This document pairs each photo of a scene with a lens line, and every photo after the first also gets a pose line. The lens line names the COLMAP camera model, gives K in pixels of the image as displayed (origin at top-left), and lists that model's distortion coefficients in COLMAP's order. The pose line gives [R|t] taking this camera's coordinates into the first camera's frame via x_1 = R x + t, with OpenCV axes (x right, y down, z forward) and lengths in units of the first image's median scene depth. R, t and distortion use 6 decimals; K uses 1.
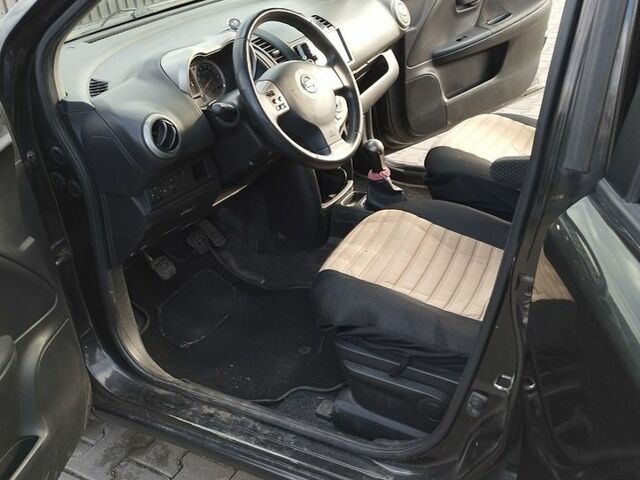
lens RADIAL K [[800.5, 0, 320.0], [0, 800.5, 240.0], [0, 0, 1]] dist [0.016161, -0.012141]
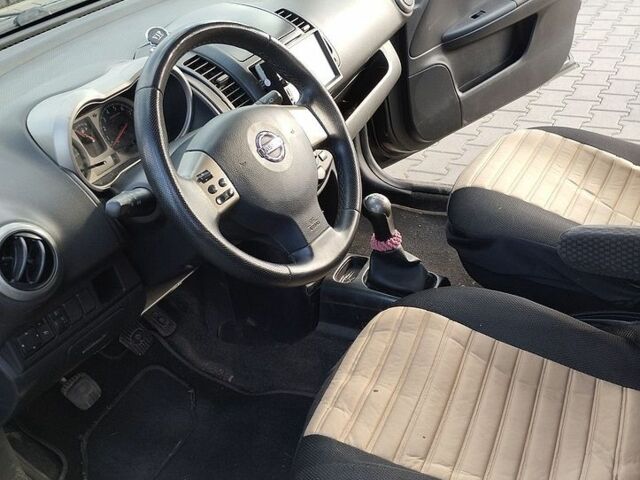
lens RADIAL K [[800.5, 0, 320.0], [0, 800.5, 240.0], [0, 0, 1]] dist [0.016161, -0.012141]
pose [[0.998781, -0.048889, 0.006864, 0.013522], [0.048384, 0.996983, 0.060698, -0.139311], [-0.009811, -0.060292, 0.998133, 0.340013]]
